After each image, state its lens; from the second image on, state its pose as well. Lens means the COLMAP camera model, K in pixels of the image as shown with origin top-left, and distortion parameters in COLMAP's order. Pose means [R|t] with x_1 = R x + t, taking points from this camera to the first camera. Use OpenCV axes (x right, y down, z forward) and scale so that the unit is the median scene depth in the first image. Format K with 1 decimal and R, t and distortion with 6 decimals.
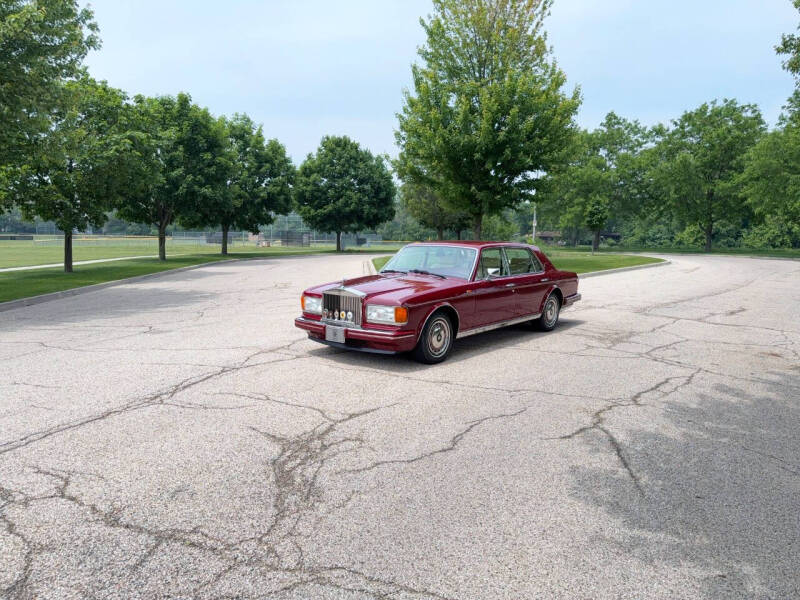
lens RADIAL K [[560.5, 0, 397.5], [0, 560.5, 301.8], [0, 0, 1]] dist [0.041371, -0.053574]
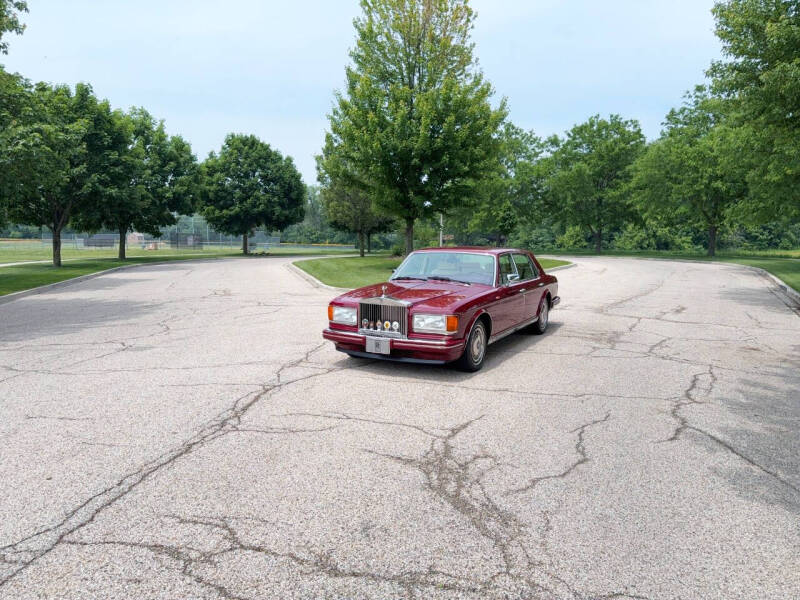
lens RADIAL K [[560.5, 0, 396.6], [0, 560.5, 300.8], [0, 0, 1]] dist [0.041371, -0.053574]
pose [[0.981342, -0.020402, 0.191183, -0.074532], [0.021475, 0.999763, -0.003544, -0.004115], [-0.191065, 0.007583, 0.981548, 0.013728]]
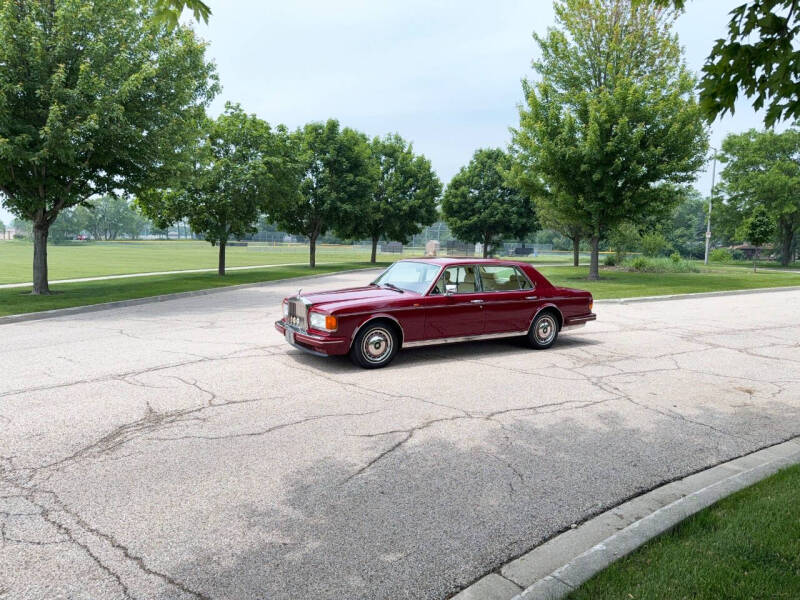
lens RADIAL K [[560.5, 0, 403.0], [0, 560.5, 298.4], [0, 0, 1]] dist [0.041371, -0.053574]
pose [[0.950722, 0.040930, -0.307331, 0.132647], [-0.047807, 0.998746, -0.014878, -0.004306], [0.306336, 0.028837, 0.951486, -0.011024]]
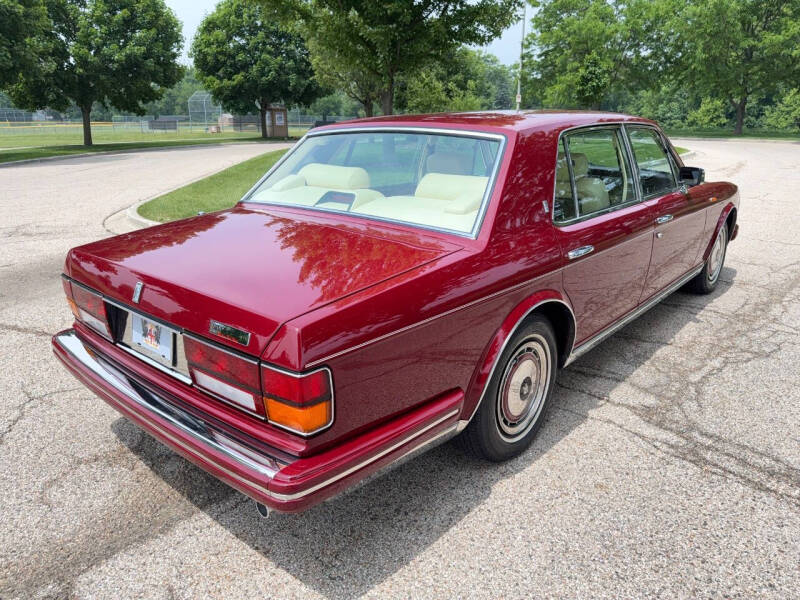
lens RADIAL K [[560.5, 0, 402.4], [0, 560.5, 299.5], [0, 0, 1]] dist [0.041371, -0.053574]
pose [[0.999867, -0.013409, 0.009285, 0.152175], [0.011369, 0.981187, 0.192723, -0.039005], [-0.011694, -0.192592, 0.981209, 0.375273]]
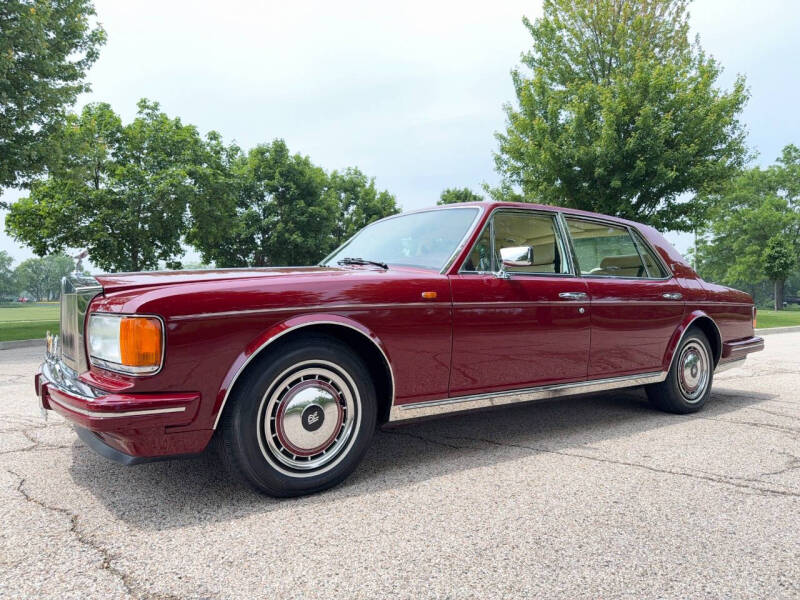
lens RADIAL K [[560.5, 0, 399.8], [0, 560.5, 295.9], [0, 0, 1]] dist [0.041371, -0.053574]
pose [[0.968487, -0.005226, -0.249011, 0.061713], [-0.027502, 0.991422, -0.127774, 0.009238], [0.247542, 0.130596, 0.960035, 0.194521]]
